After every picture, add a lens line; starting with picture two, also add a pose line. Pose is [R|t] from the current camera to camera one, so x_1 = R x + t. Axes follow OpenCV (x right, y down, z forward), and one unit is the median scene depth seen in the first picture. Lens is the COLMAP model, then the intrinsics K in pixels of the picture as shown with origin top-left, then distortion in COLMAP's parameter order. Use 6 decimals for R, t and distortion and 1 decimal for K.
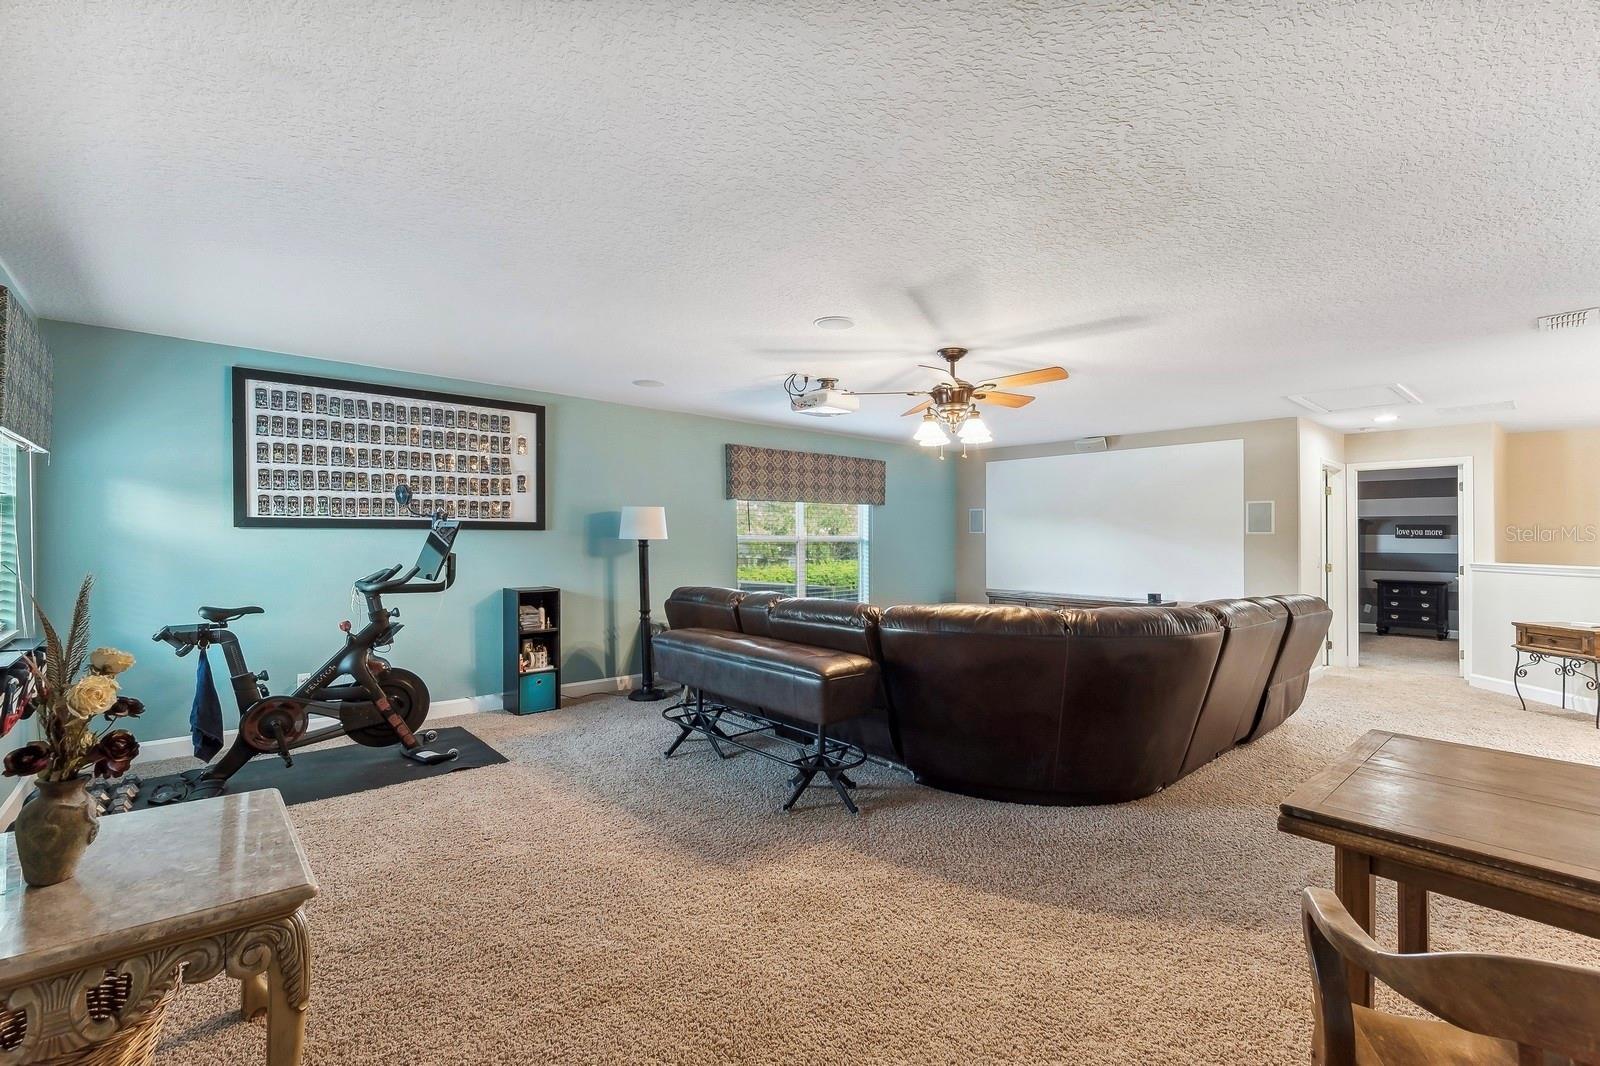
lens RADIAL K [[690.9, 0, 812.2], [0, 690.9, 539.5], [0, 0, 1]] dist [0.001598, 0.000388]
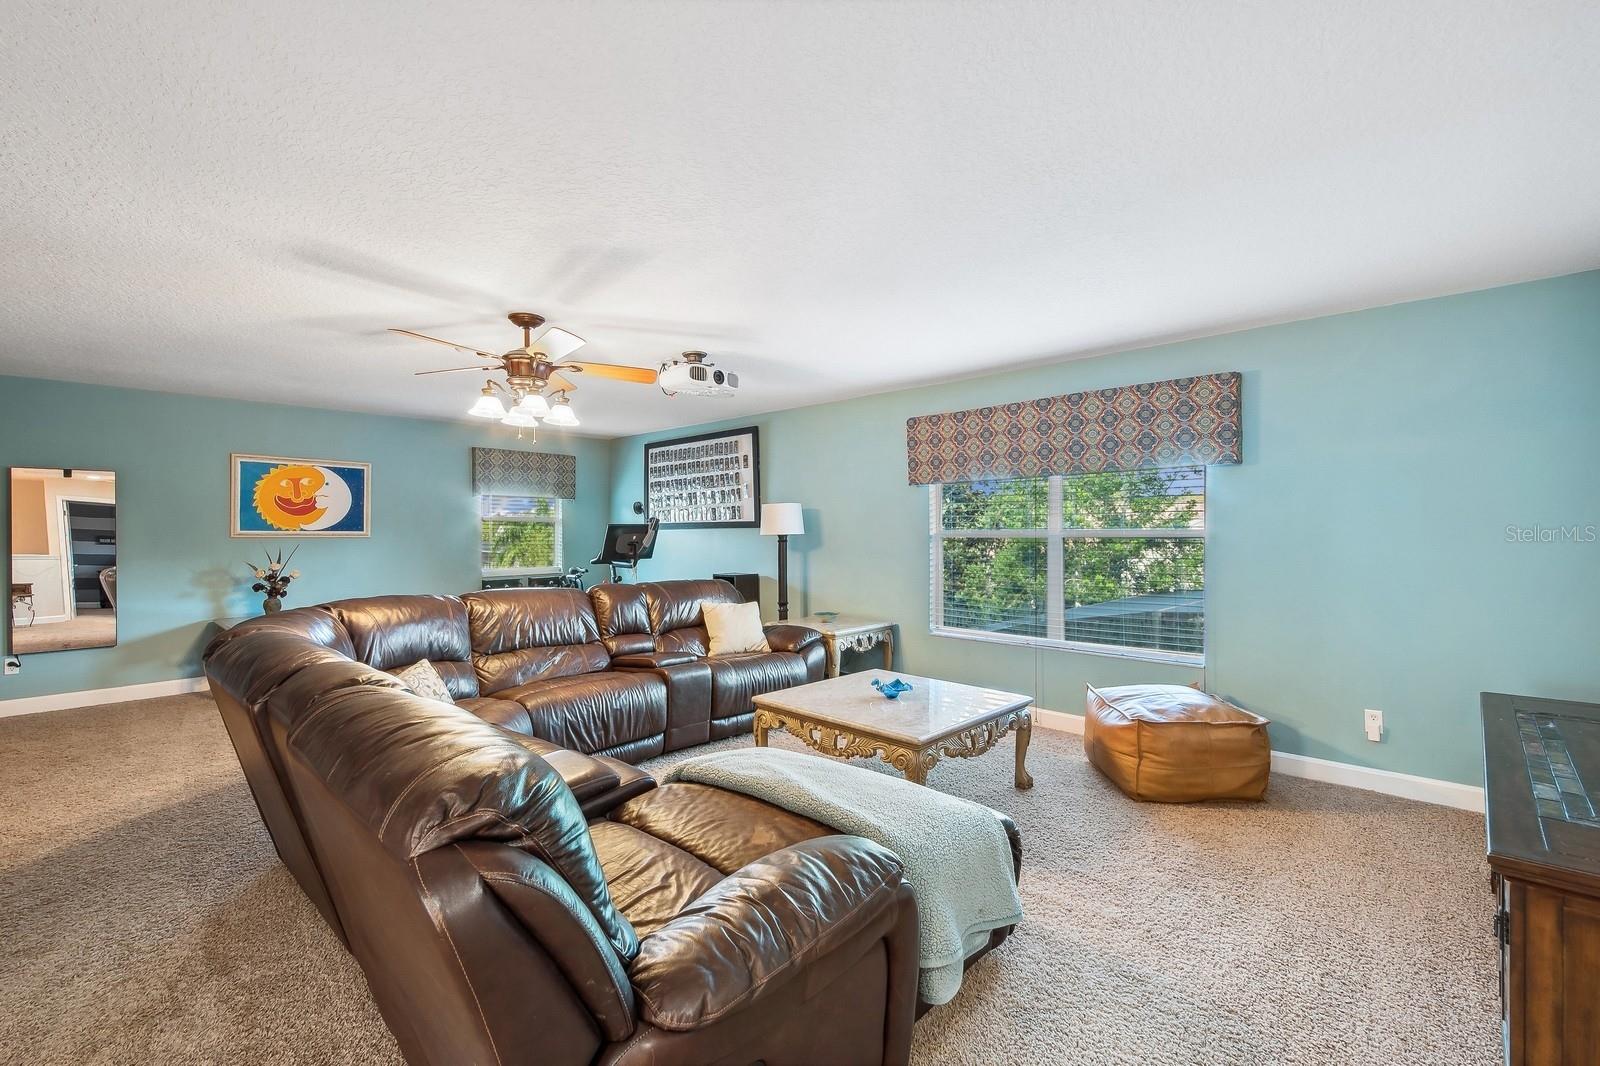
lens RADIAL K [[690.9, 0, 812.2], [0, 690.9, 539.5], [0, 0, 1]] dist [0.001598, 0.000388]
pose [[0.066994, 0.006687, -0.997731, 0.879028], [-0.004508, 0.999969, 0.006399, 0.000178], [0.997743, 0.004070, 0.067022, 1.062757]]
